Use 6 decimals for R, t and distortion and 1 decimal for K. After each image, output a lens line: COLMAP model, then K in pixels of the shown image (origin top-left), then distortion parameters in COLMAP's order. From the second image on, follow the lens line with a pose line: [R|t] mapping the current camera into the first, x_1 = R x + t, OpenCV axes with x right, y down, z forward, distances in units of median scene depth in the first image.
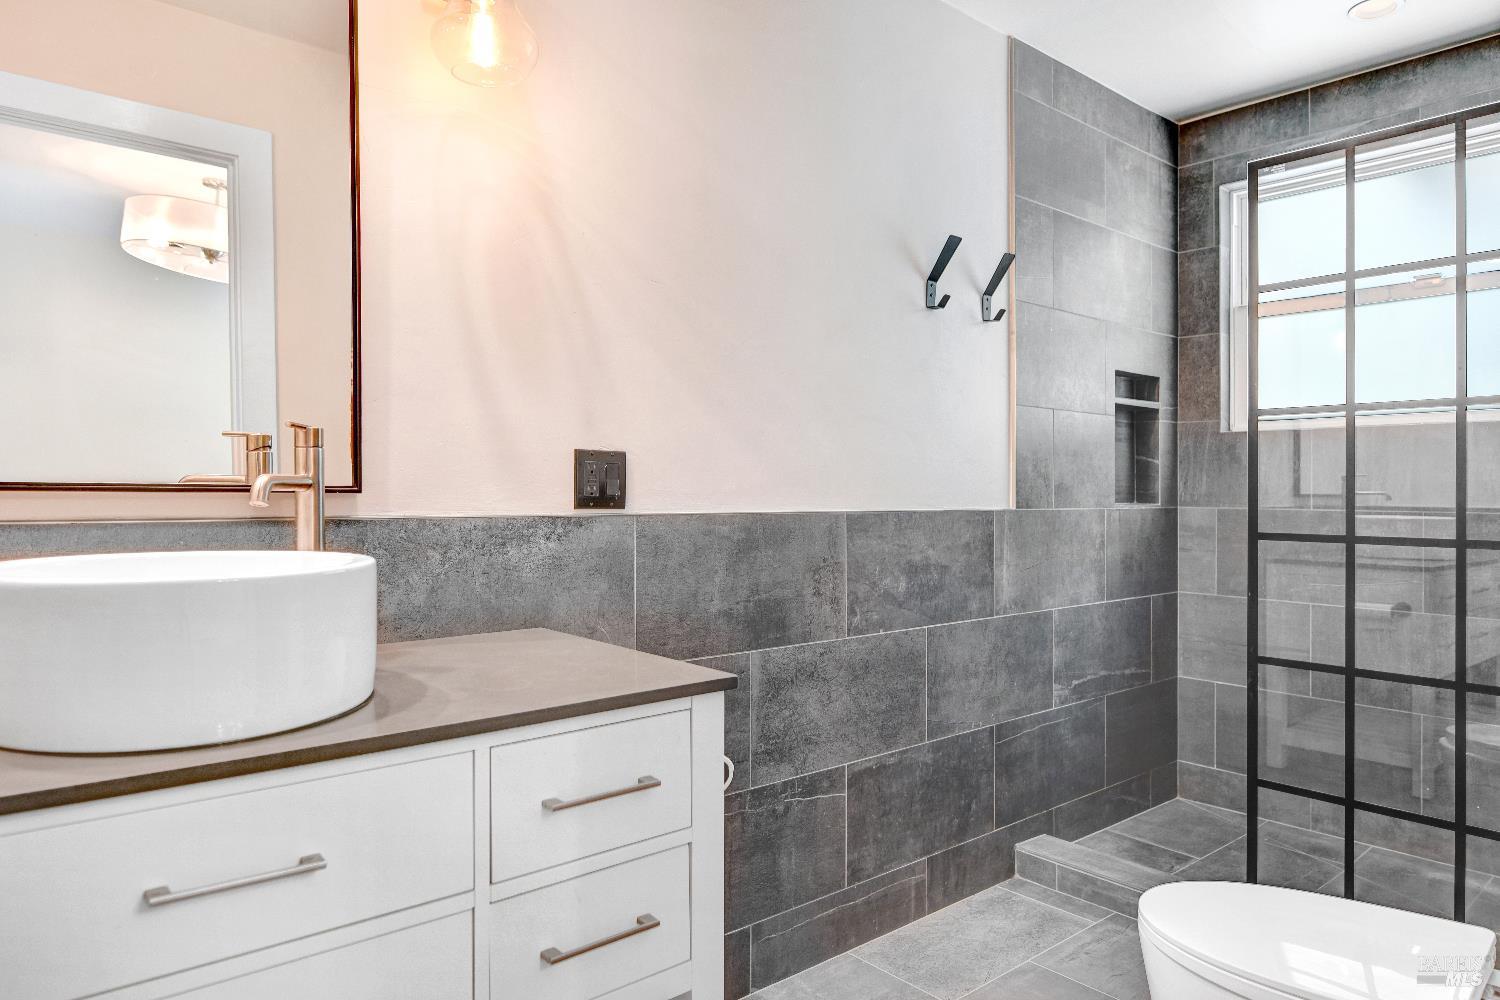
lens RADIAL K [[952.9, 0, 740.5], [0, 952.9, 500.3], [0, 0, 1]] dist [-0.022182, 0.000329]
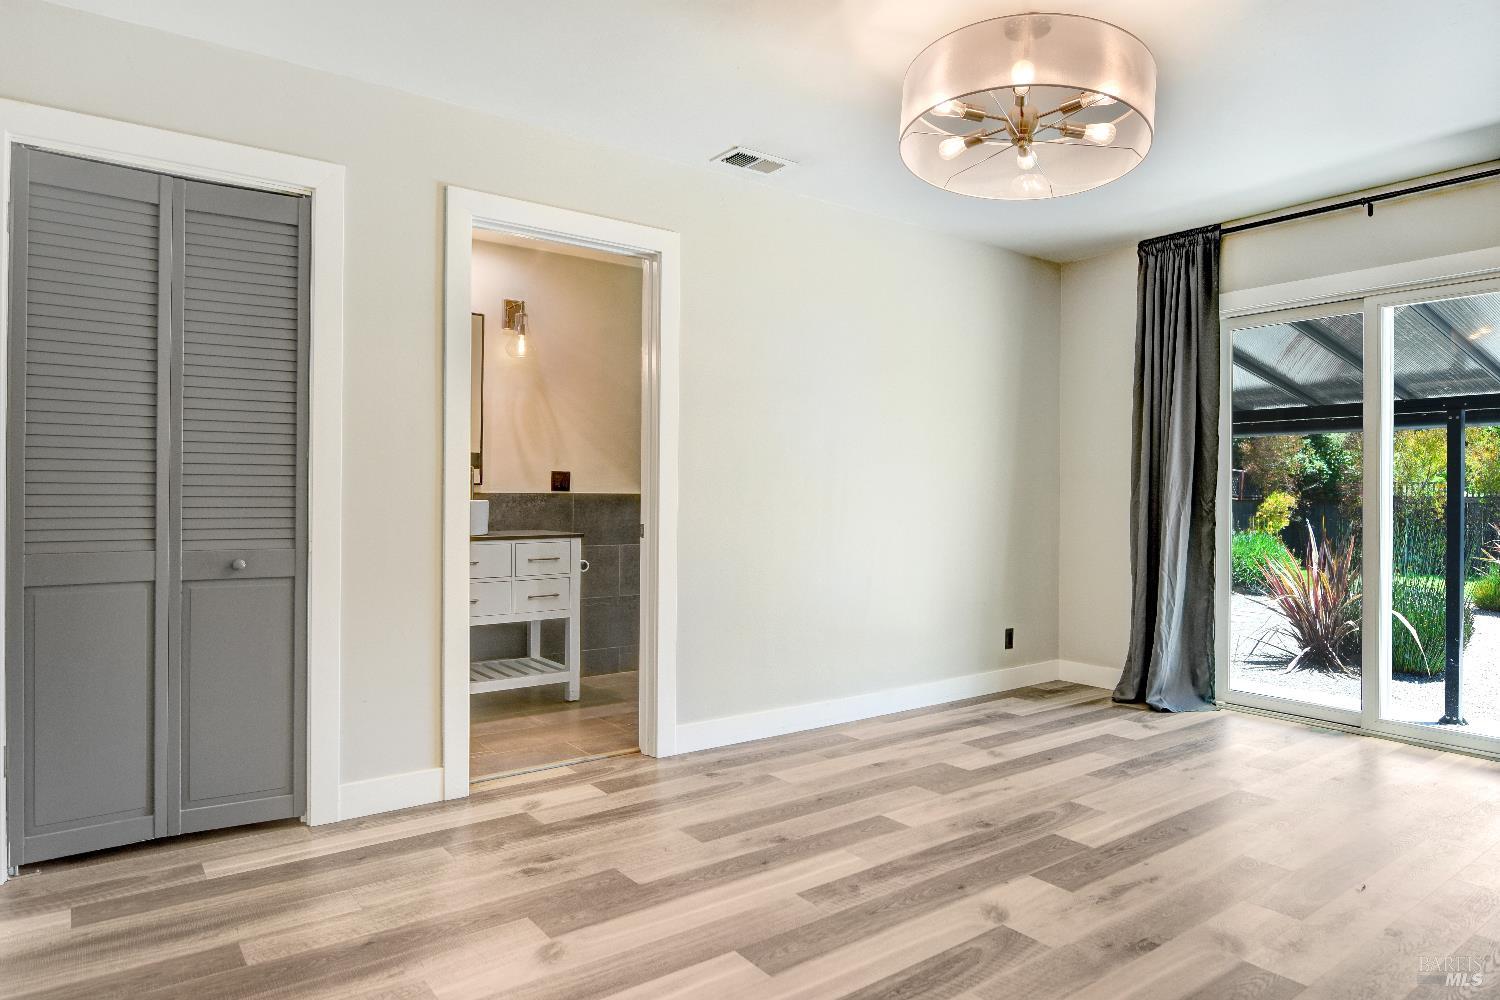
lens RADIAL K [[952.9, 0, 756.4], [0, 952.9, 499.7], [0, 0, 1]] dist [-0.022182, 0.000329]
pose [[0.998104, 0.005267, -0.061330, 0.632108], [-0.006042, 0.999904, -0.012454, 0.067798], [0.061259, 0.012801, 0.998040, -1.880934]]
